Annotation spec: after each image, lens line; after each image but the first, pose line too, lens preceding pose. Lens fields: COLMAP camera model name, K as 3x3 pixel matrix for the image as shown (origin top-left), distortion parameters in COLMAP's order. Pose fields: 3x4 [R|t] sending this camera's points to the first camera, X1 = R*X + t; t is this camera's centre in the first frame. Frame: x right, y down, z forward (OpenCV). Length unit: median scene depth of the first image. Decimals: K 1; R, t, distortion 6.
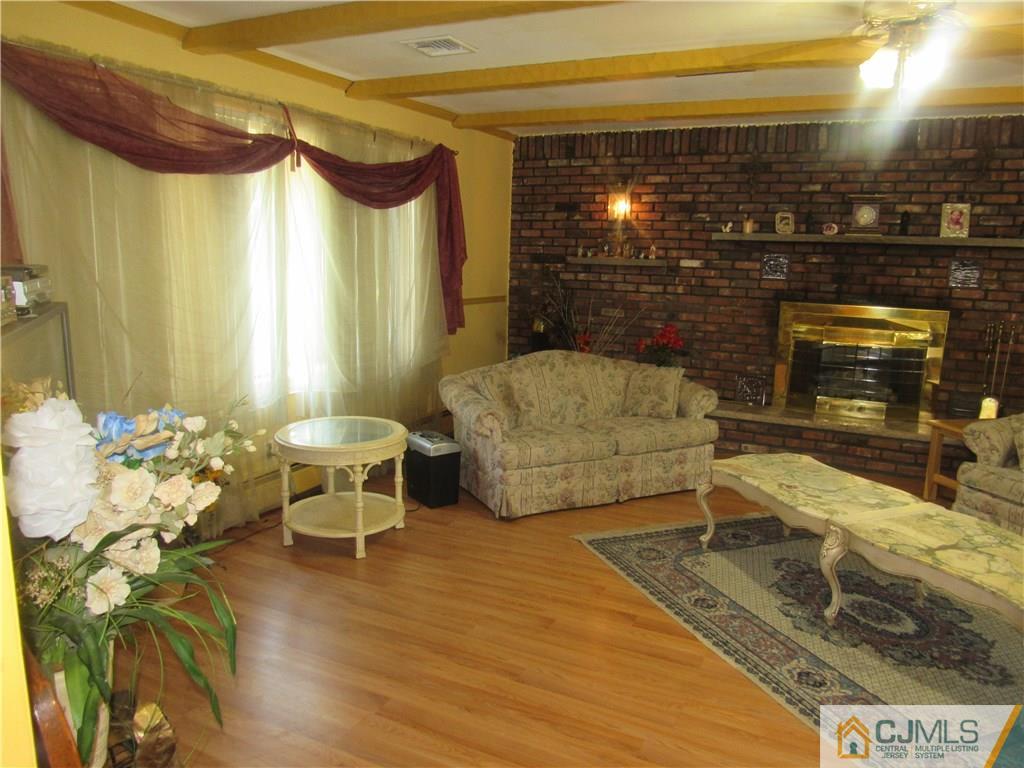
lens RADIAL K [[733.3, 0, 515.8], [0, 733.3, 385.0], [0, 0, 1]] dist [-0.035119, 0.004855]
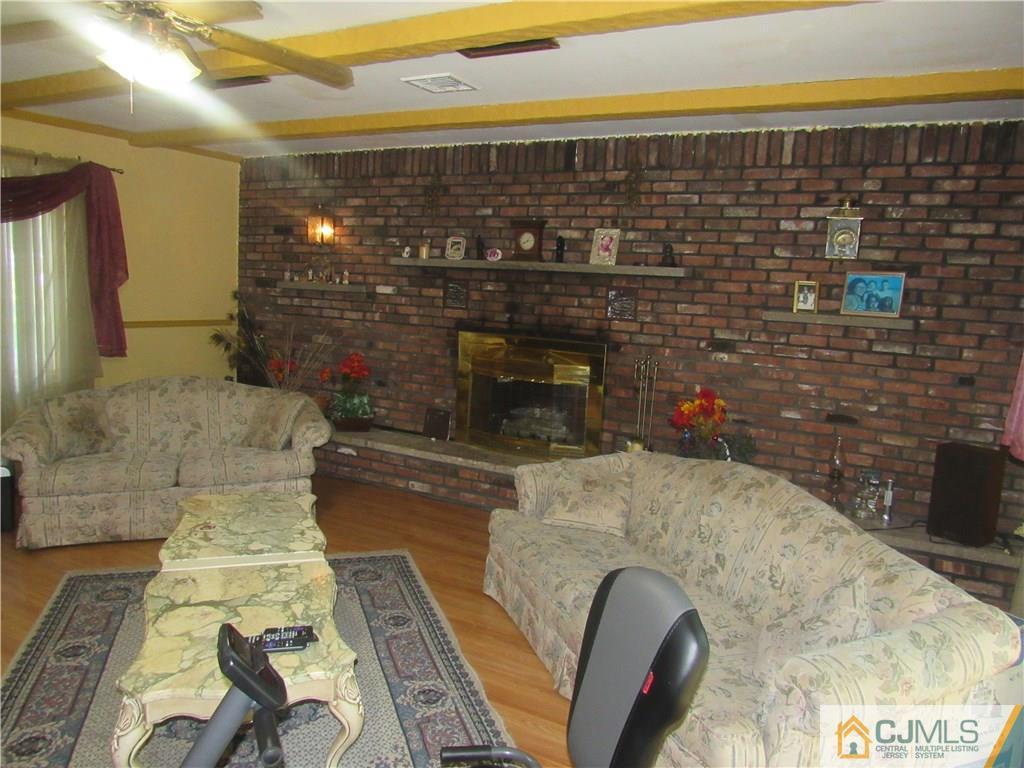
lens RADIAL K [[733.3, 0, 513.3], [0, 733.3, 383.8], [0, 0, 1]] dist [-0.035119, 0.004855]
pose [[0.998942, 0.029107, -0.035598, 0.508559], [-0.030750, 0.998445, -0.046508, -0.005009], [0.034189, 0.047553, 0.998283, 0.065928]]
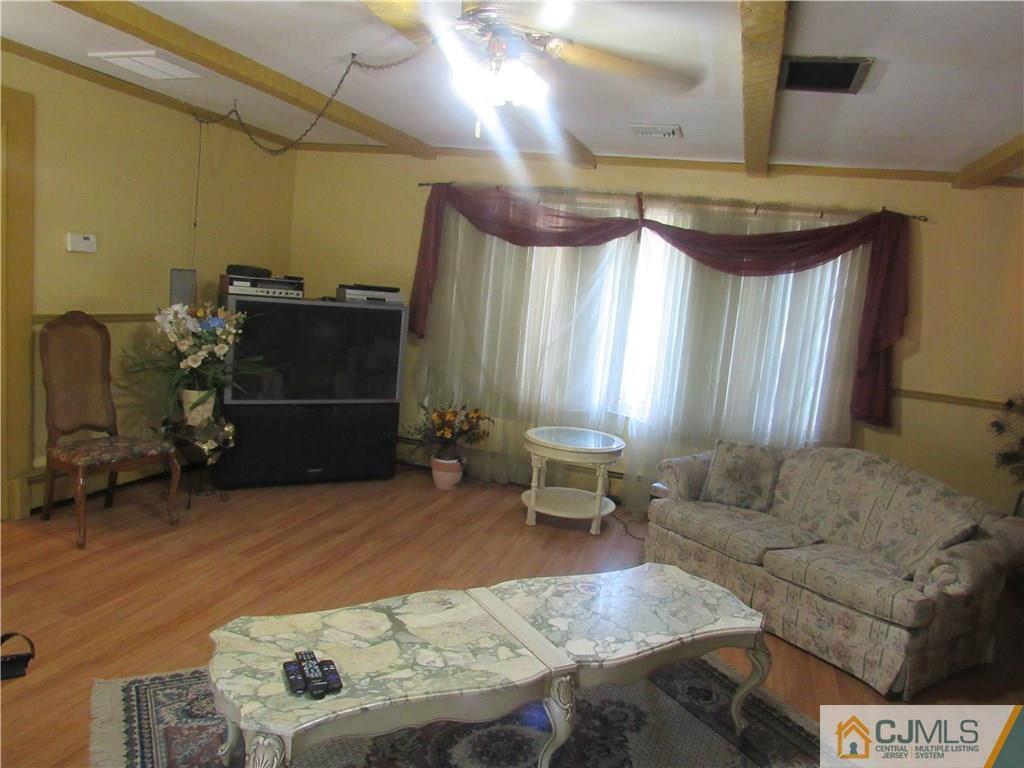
lens RADIAL K [[733.3, 0, 511.8], [0, 733.3, 383.0], [0, 0, 1]] dist [-0.035119, 0.004855]
pose [[0.155205, 0.121820, -0.980343, 0.726086], [-0.269032, 0.960072, 0.076709, -0.073595], [0.950544, 0.251838, 0.181781, 0.465214]]
